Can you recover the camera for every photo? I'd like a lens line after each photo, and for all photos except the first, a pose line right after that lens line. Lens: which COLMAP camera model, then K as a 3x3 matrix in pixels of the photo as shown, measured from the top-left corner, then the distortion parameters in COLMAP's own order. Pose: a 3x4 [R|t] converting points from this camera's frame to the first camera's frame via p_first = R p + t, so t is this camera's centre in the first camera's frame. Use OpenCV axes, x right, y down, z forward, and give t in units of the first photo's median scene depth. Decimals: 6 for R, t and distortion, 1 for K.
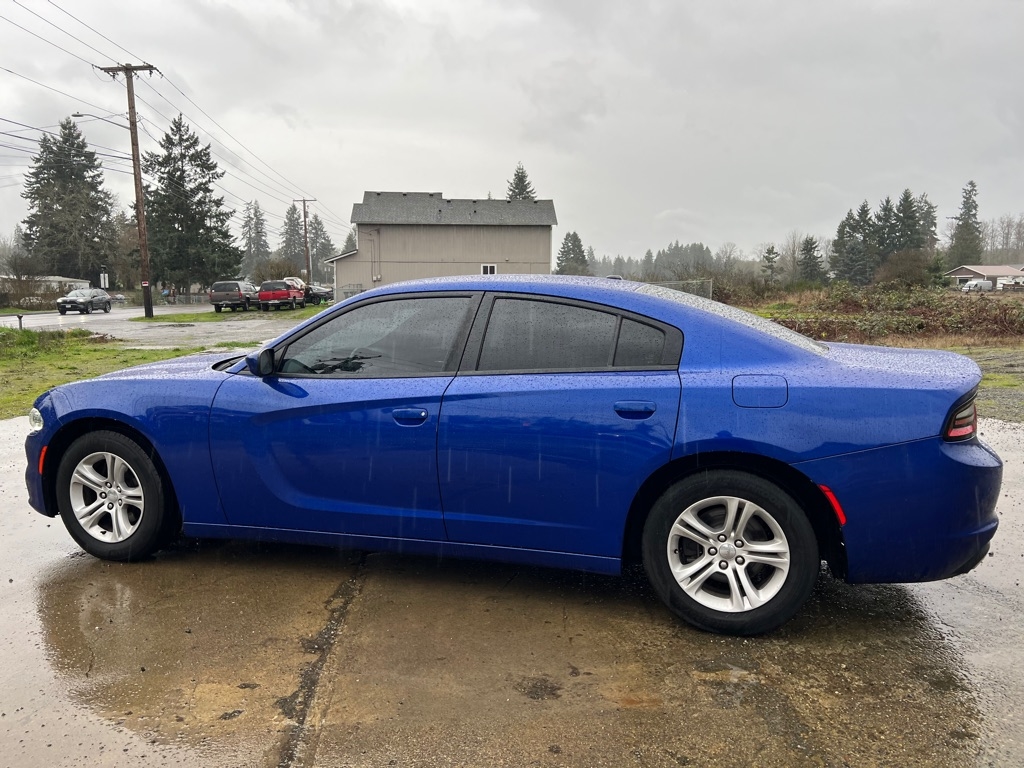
lens RADIAL K [[763.2, 0, 521.5], [0, 763.2, 385.9], [0, 0, 1]] dist [0.040373, -0.051404]
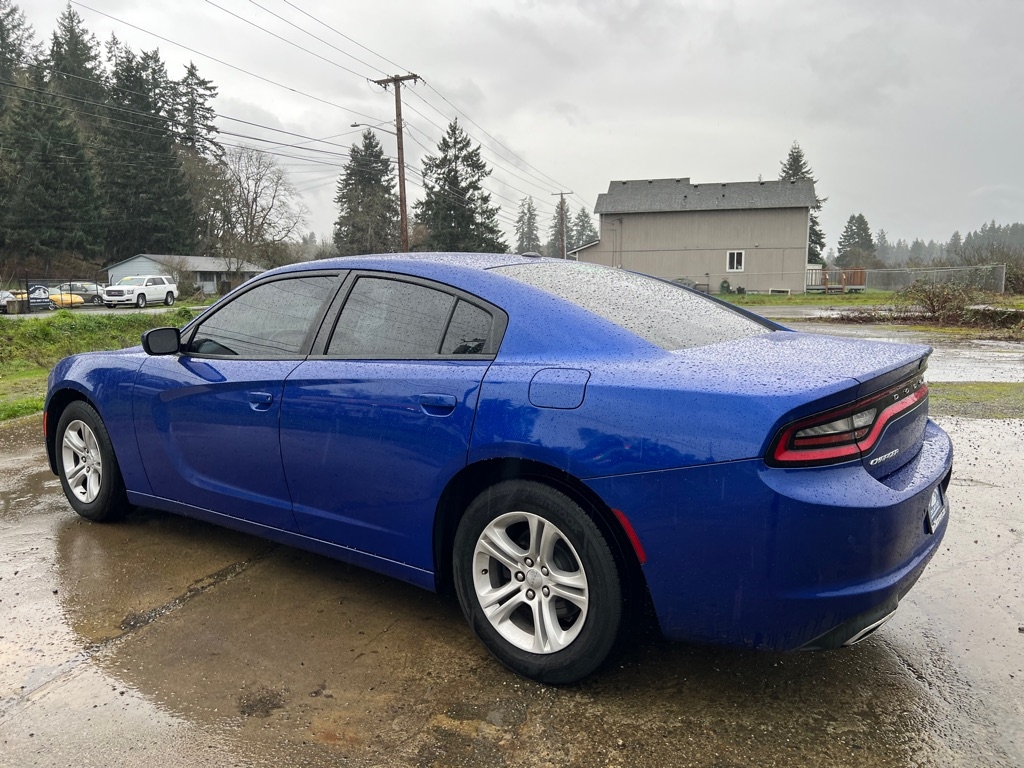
lens RADIAL K [[763.2, 0, 510.4], [0, 763.2, 394.7], [0, 0, 1]] dist [0.040373, -0.051404]
pose [[0.940591, 0.044335, -0.336635, 0.485807], [-0.036264, 0.998885, 0.030227, -0.008029], [0.337600, -0.016224, 0.941150, 0.199737]]
